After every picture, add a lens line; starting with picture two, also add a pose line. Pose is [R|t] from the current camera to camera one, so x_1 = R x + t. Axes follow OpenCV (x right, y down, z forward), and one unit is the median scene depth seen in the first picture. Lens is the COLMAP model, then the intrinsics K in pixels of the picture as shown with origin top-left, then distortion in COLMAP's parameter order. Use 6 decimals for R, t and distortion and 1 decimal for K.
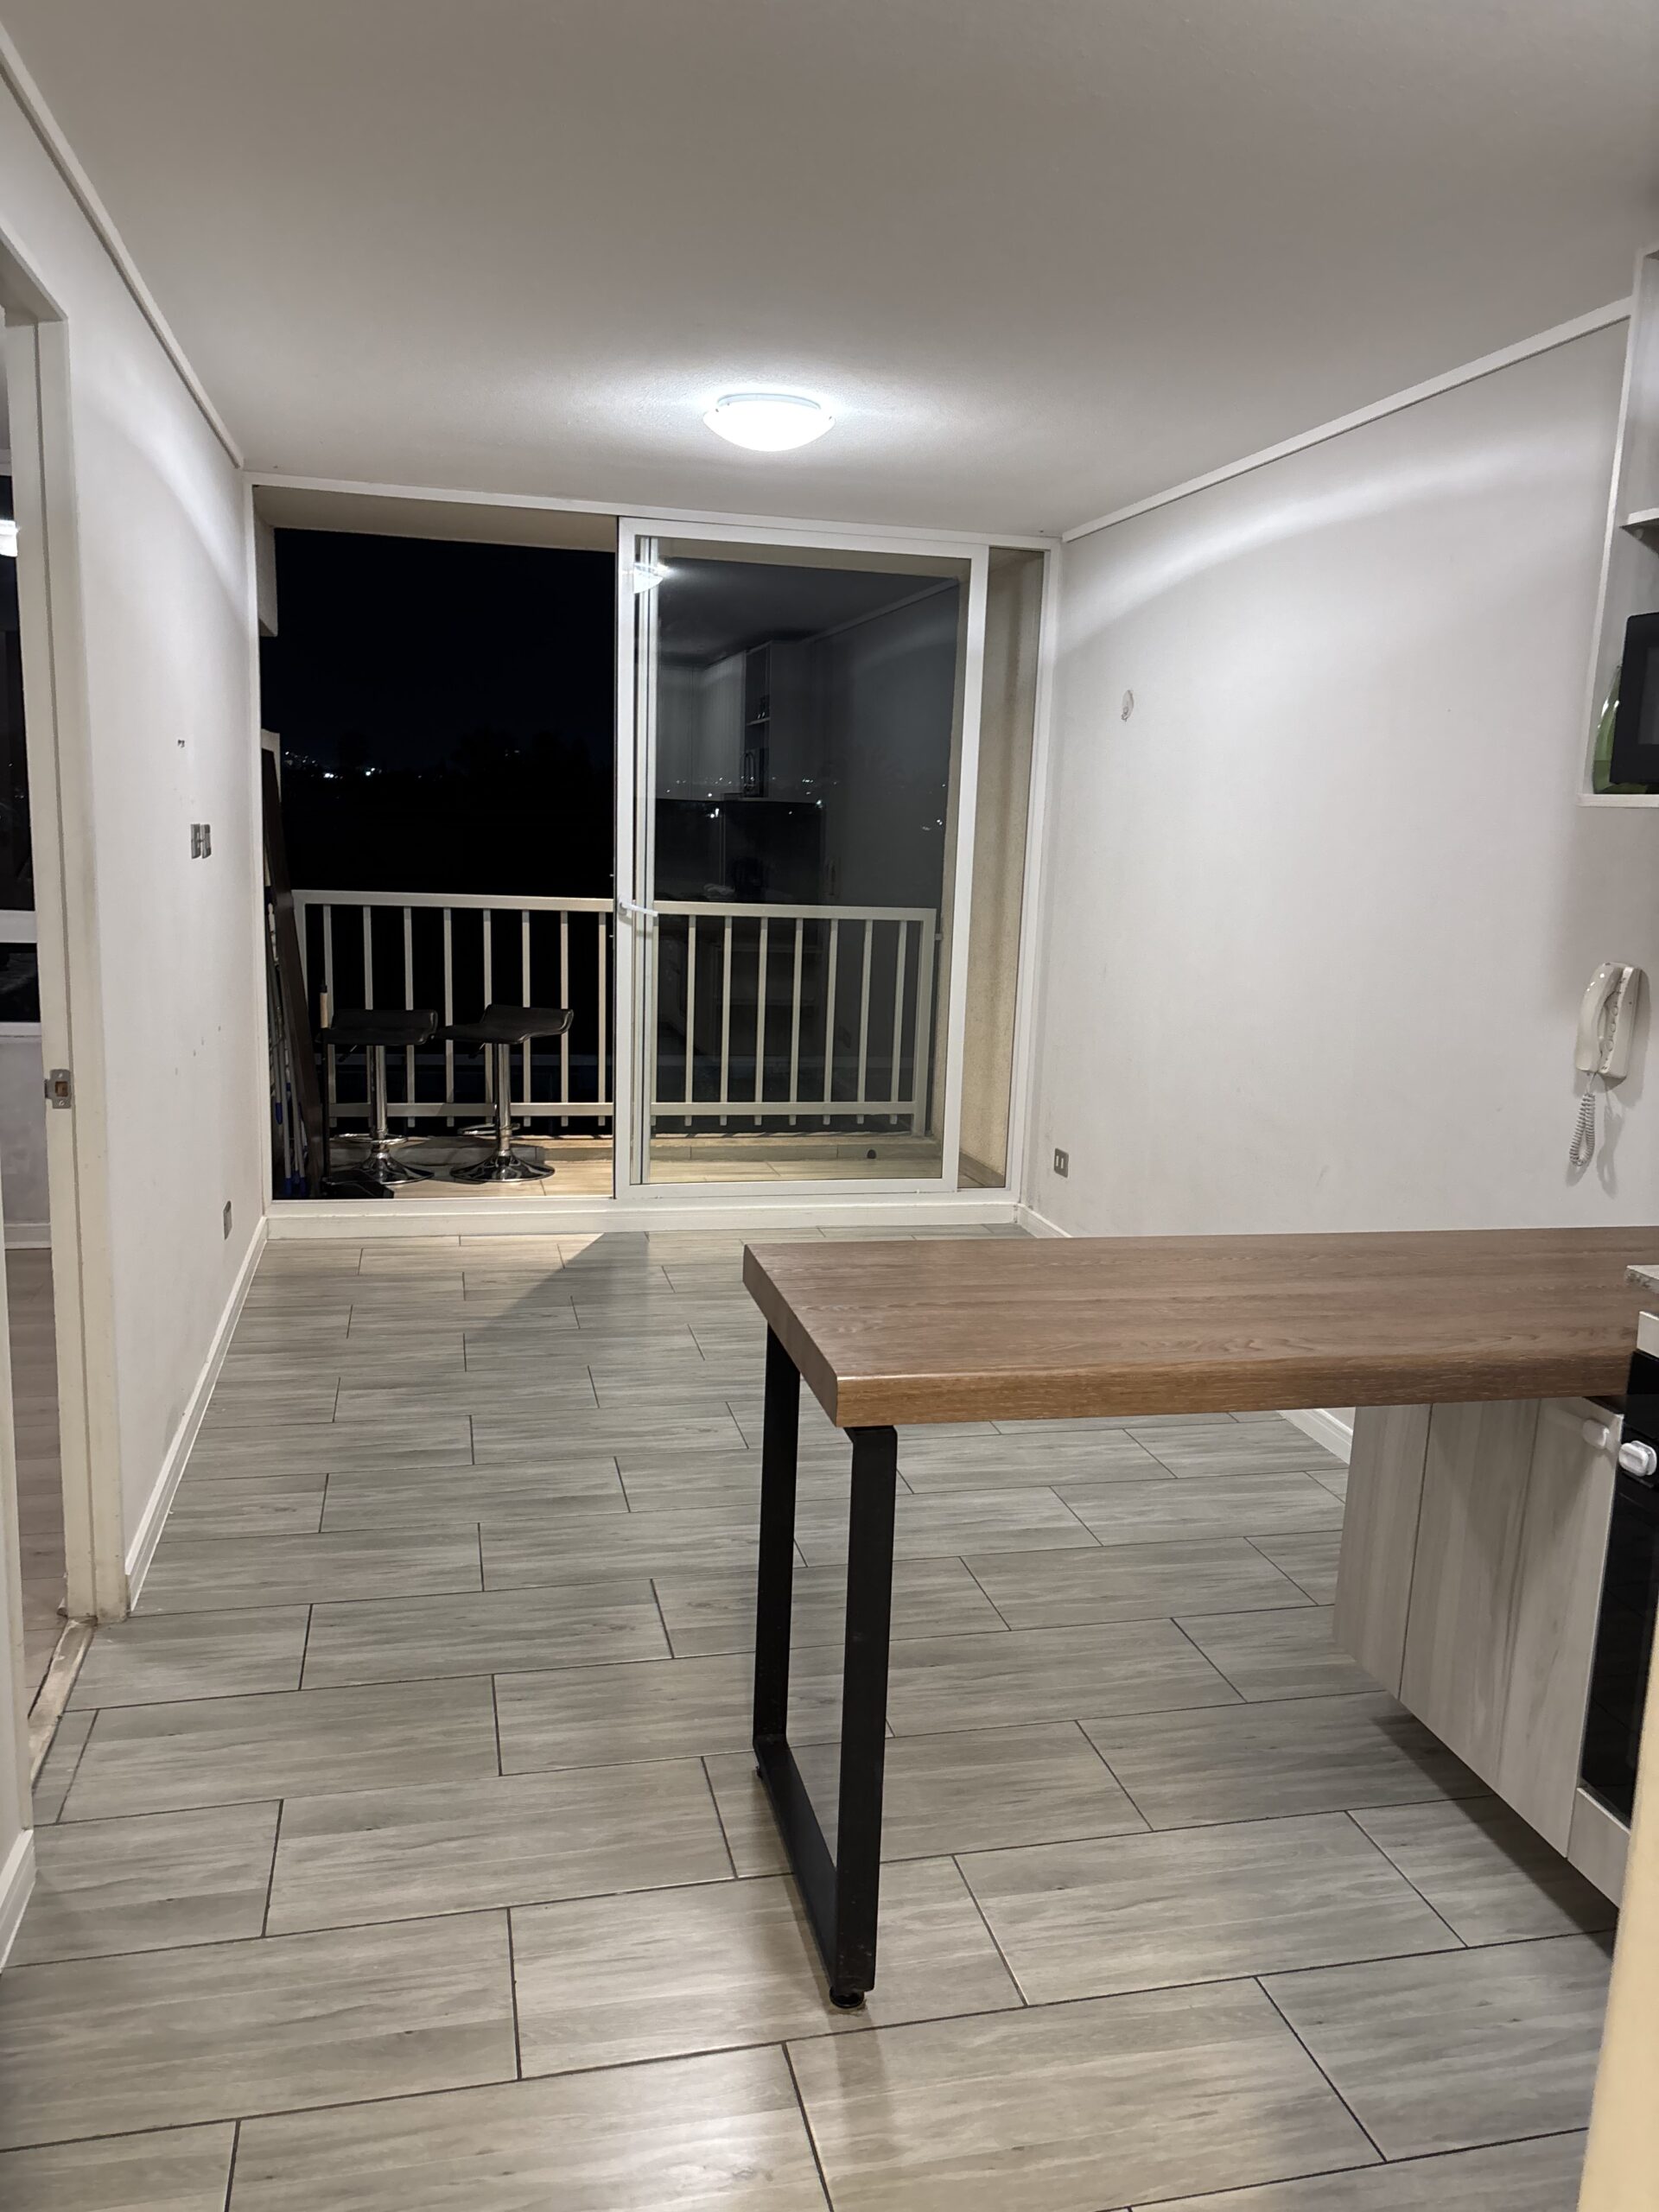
lens RADIAL K [[1653.6, 0, 822.9], [0, 1653.6, 1132.1], [0, 0, 1]] dist [0.058185, -0.079886]
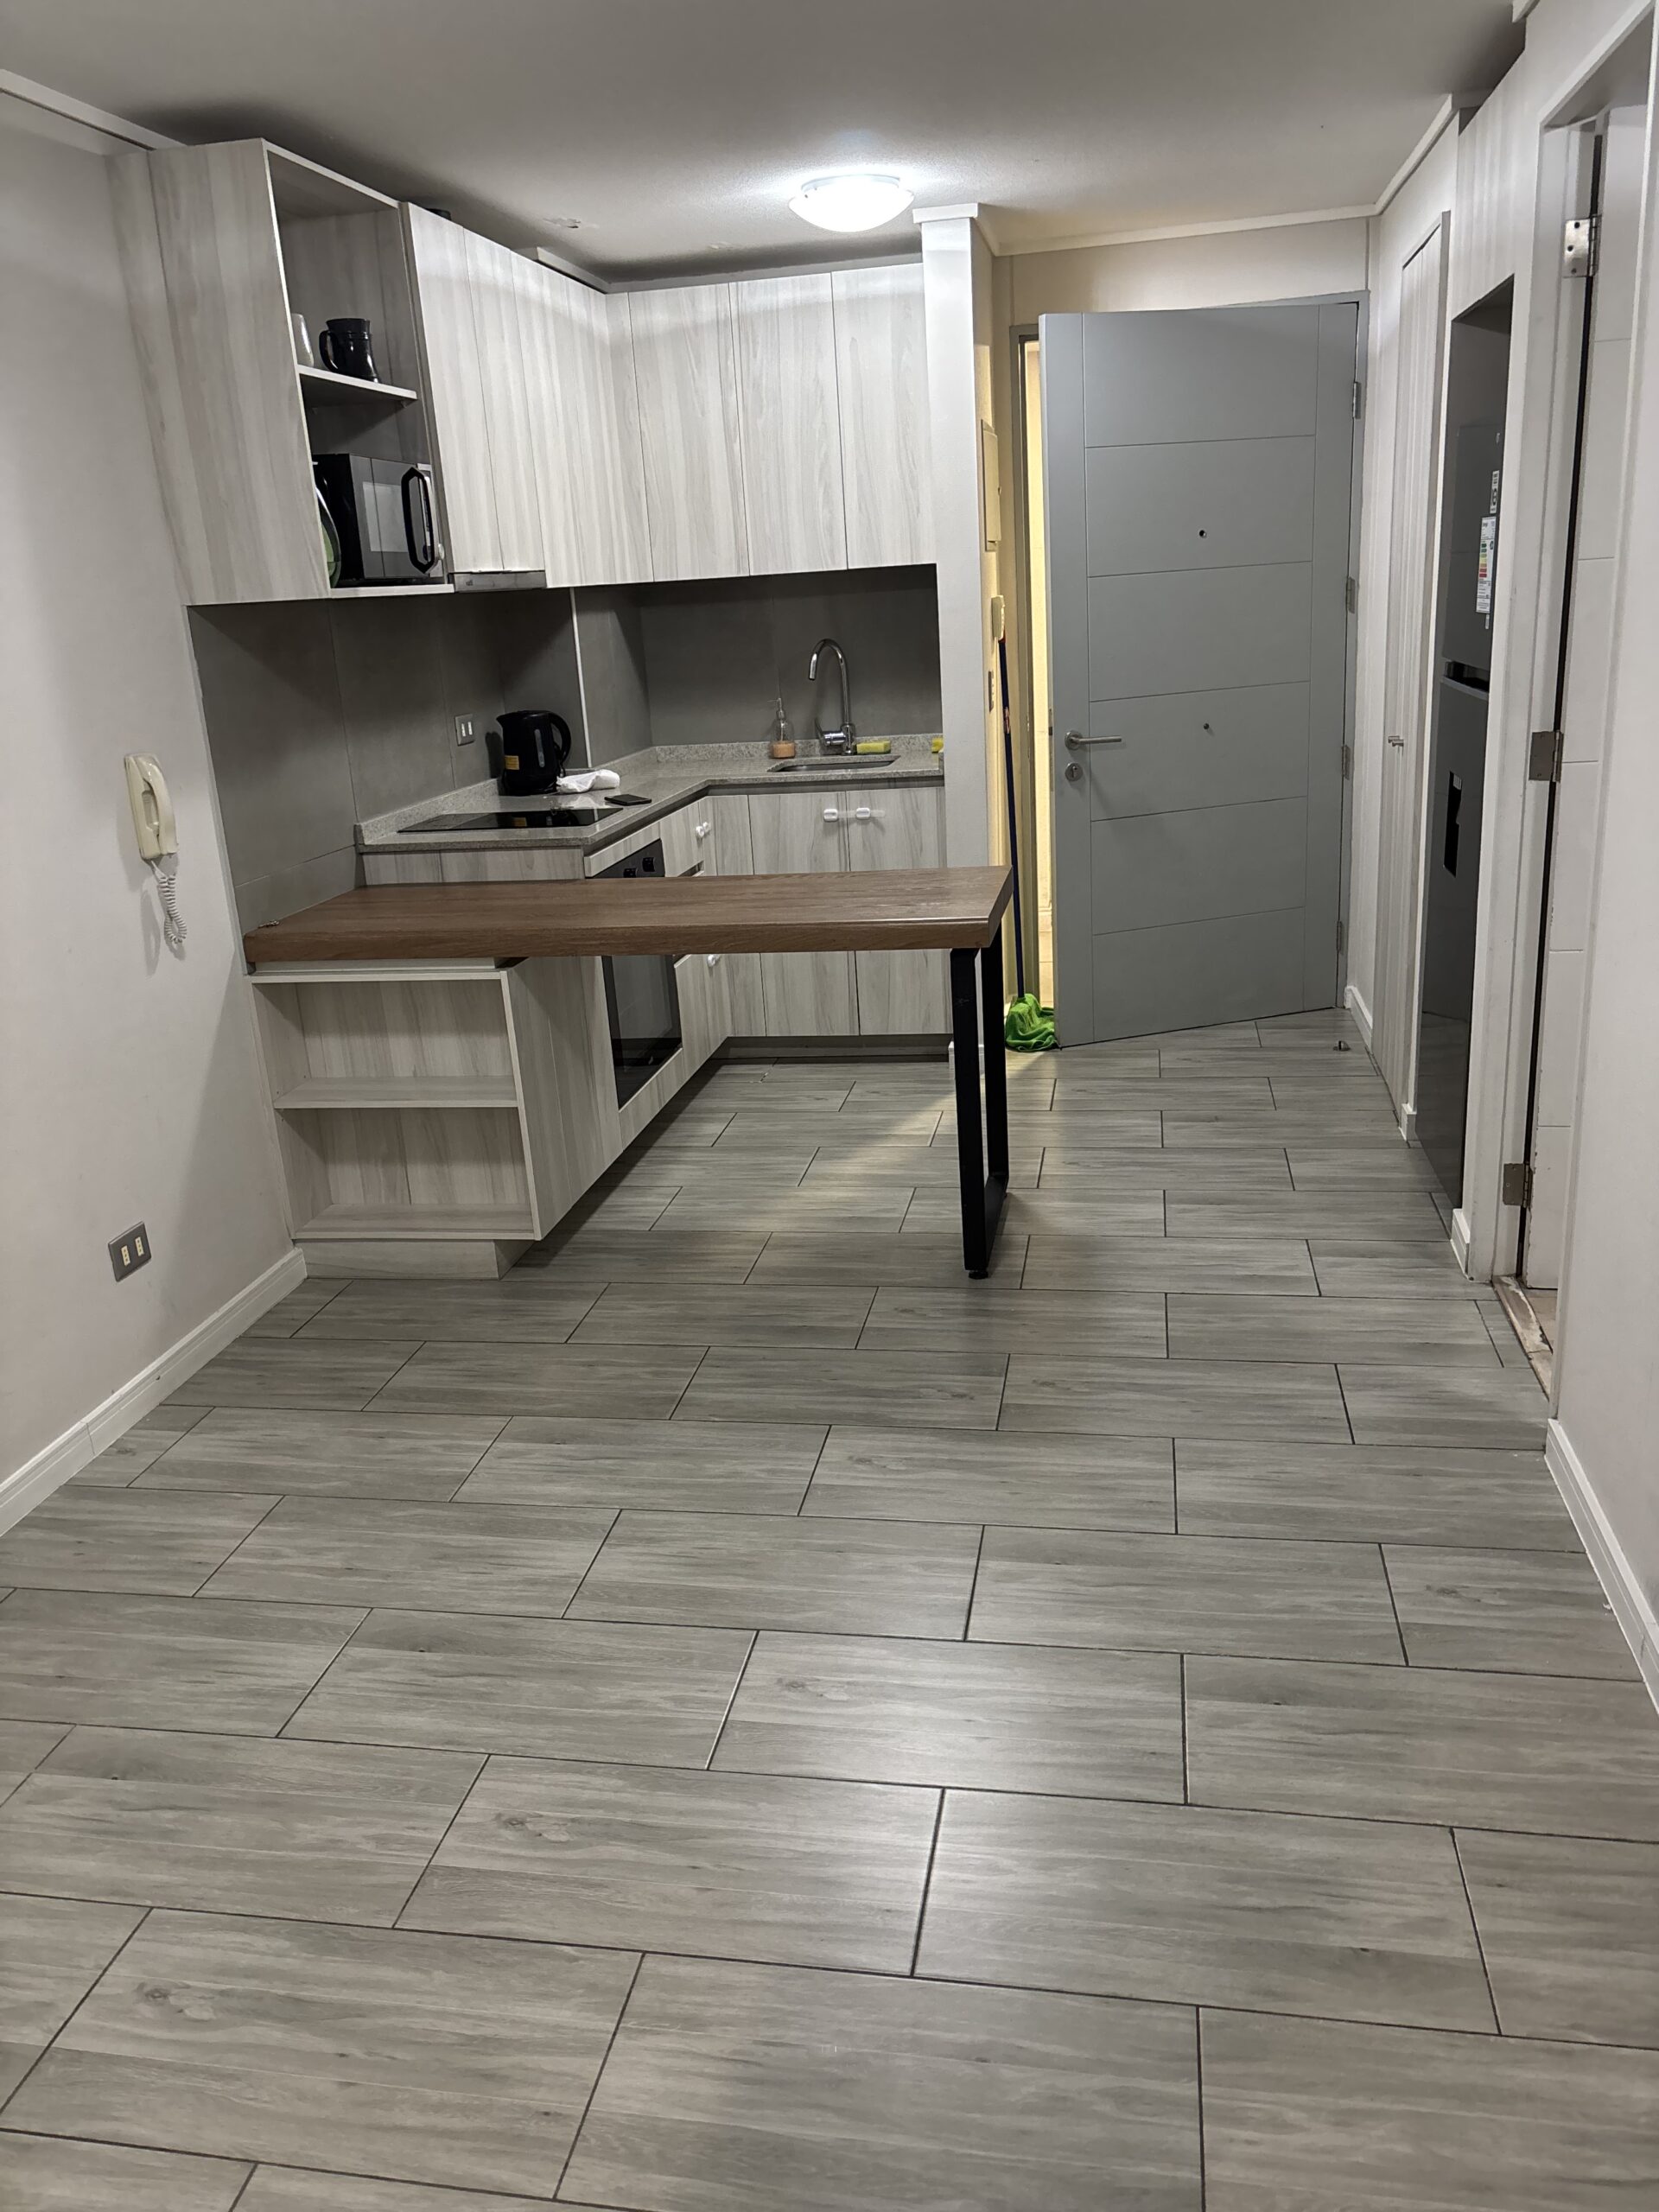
lens RADIAL K [[1667.5, 0, 857.7], [0, 1667.5, 1105.1], [0, 0, 1]] dist [0.085834, -0.077781]
pose [[-0.923315, -0.100469, 0.370668, -0.287726], [0.096876, 0.873030, 0.477947, -0.282574], [-0.371623, 0.477205, -0.796349, 1.339242]]
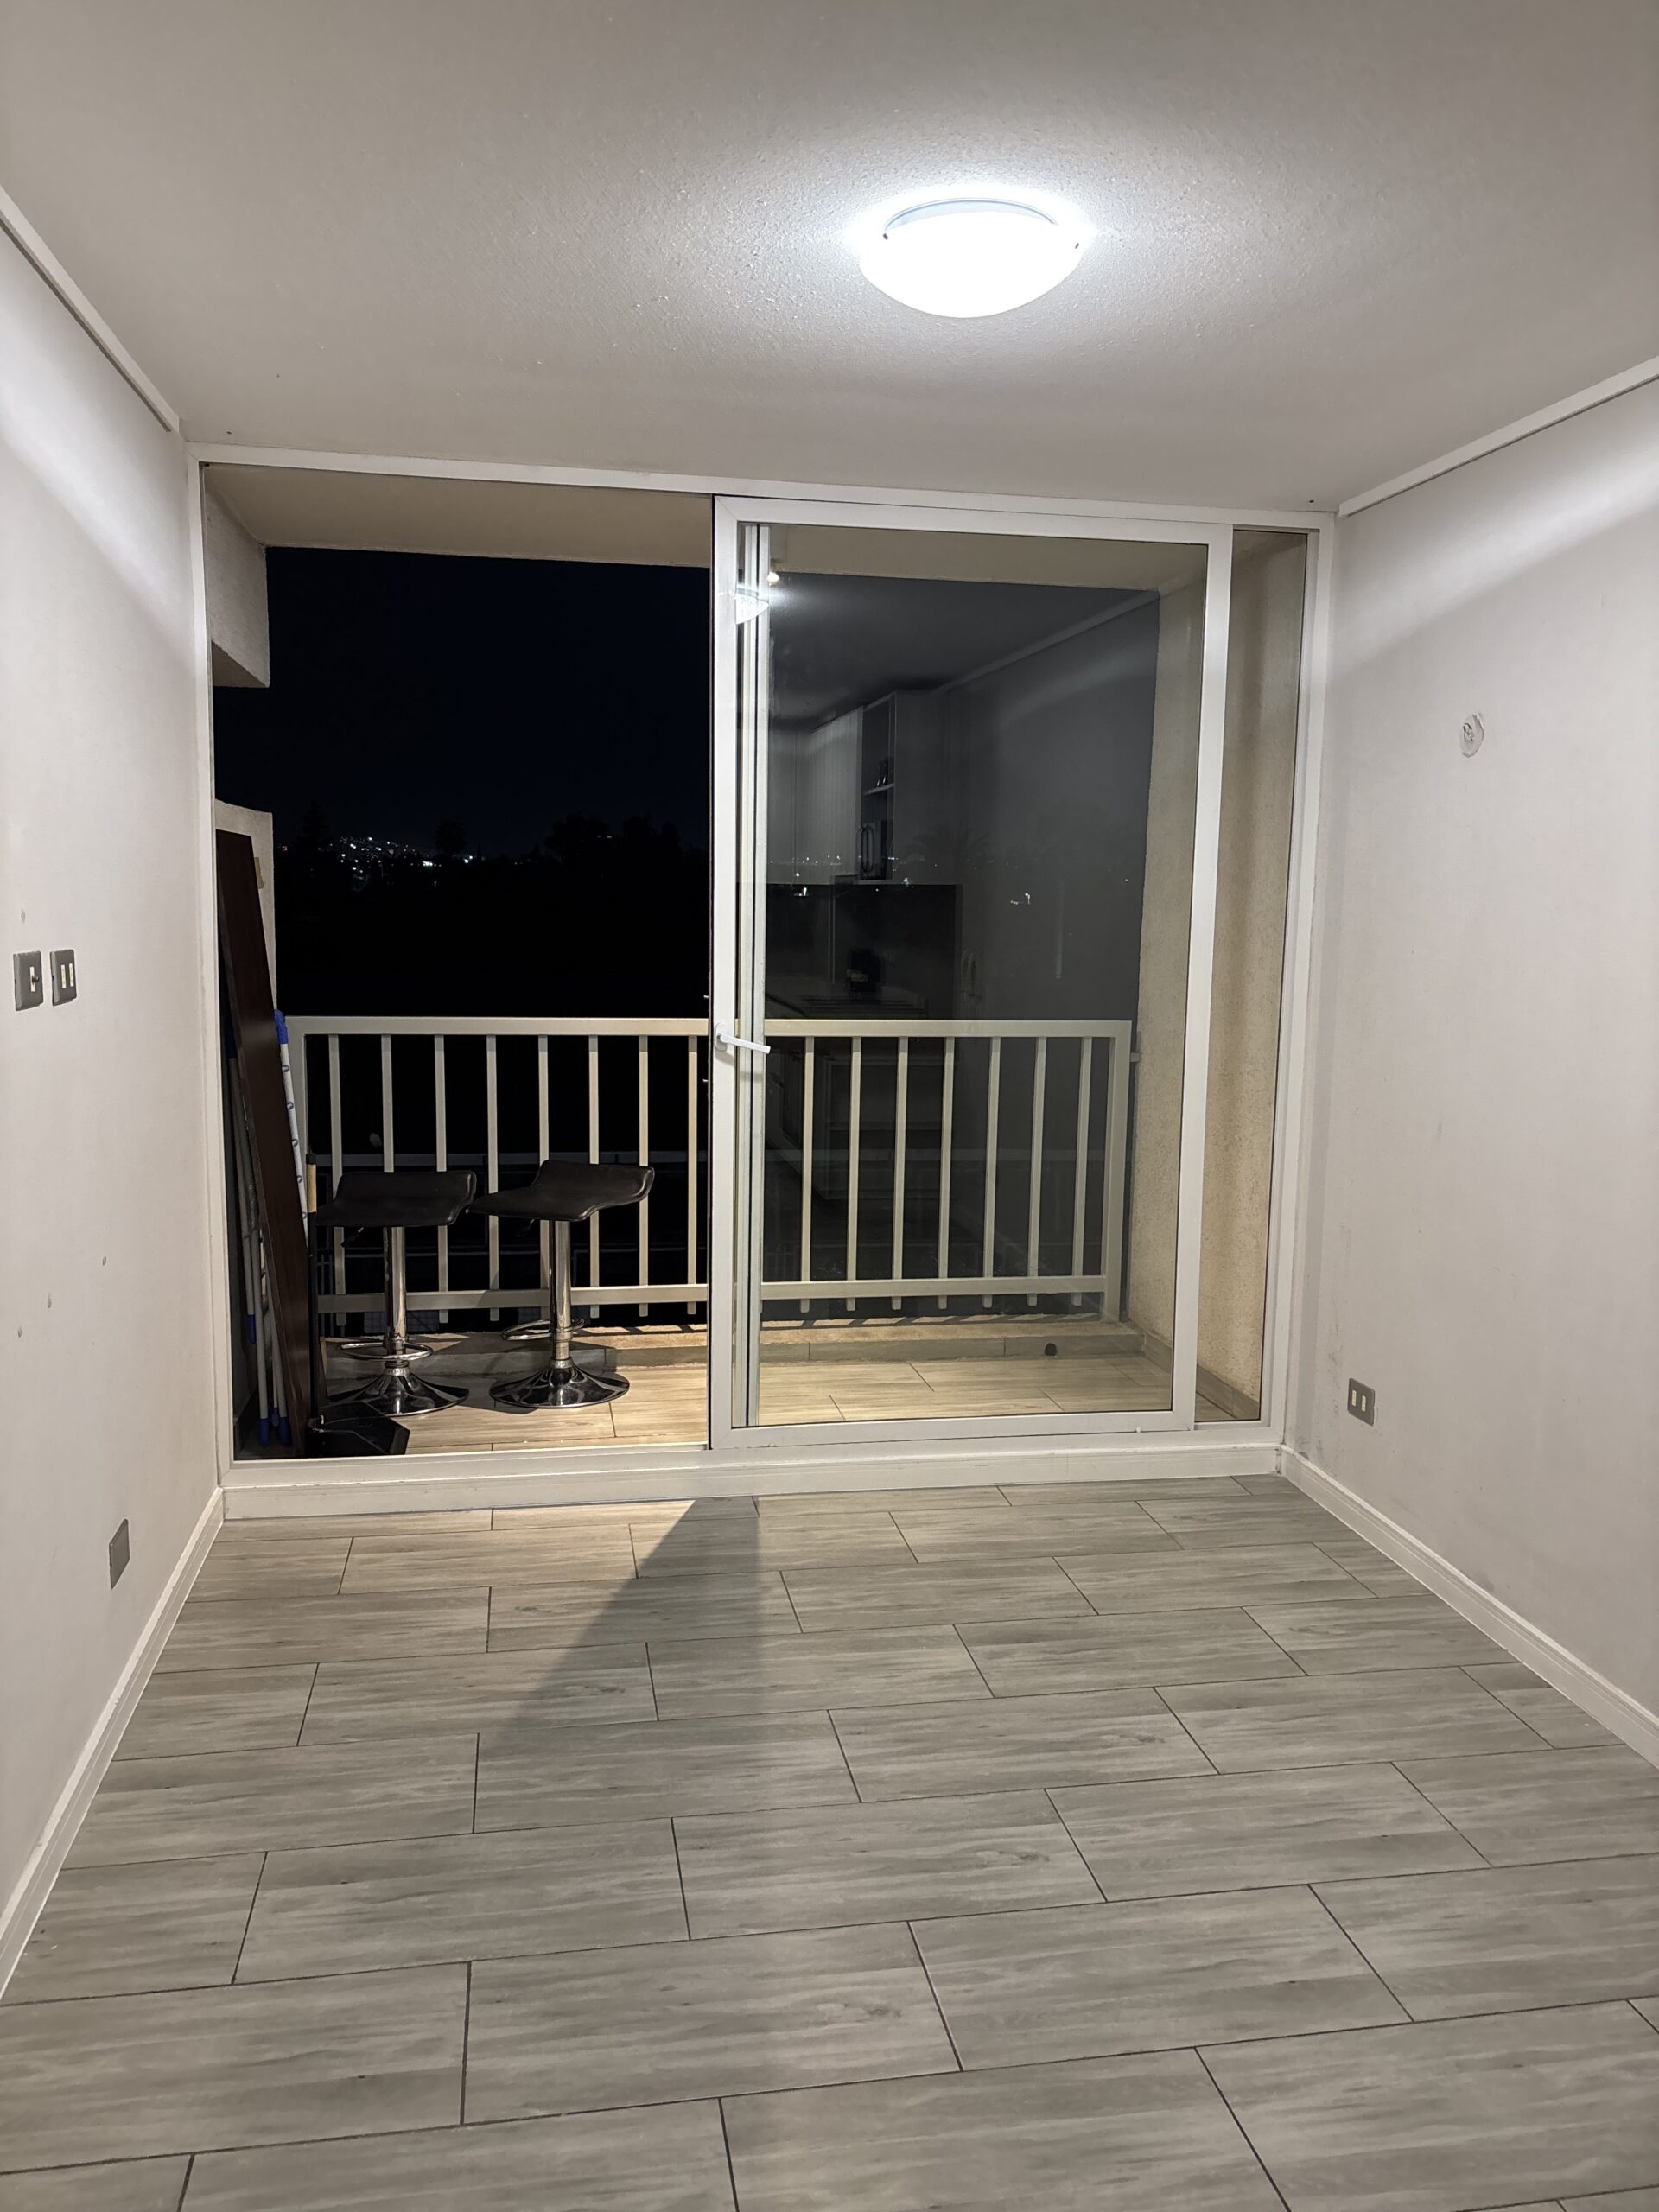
lens RADIAL K [[1675.4, 0, 760.2], [0, 1675.4, 1102.5], [0, 0, 1]] dist [0.063008, -0.098566]
pose [[0.995790, -0.010408, -0.091070, -0.053819], [0.004520, 0.997899, -0.064625, -0.086505], [0.091551, 0.063941, 0.993745, 0.397620]]
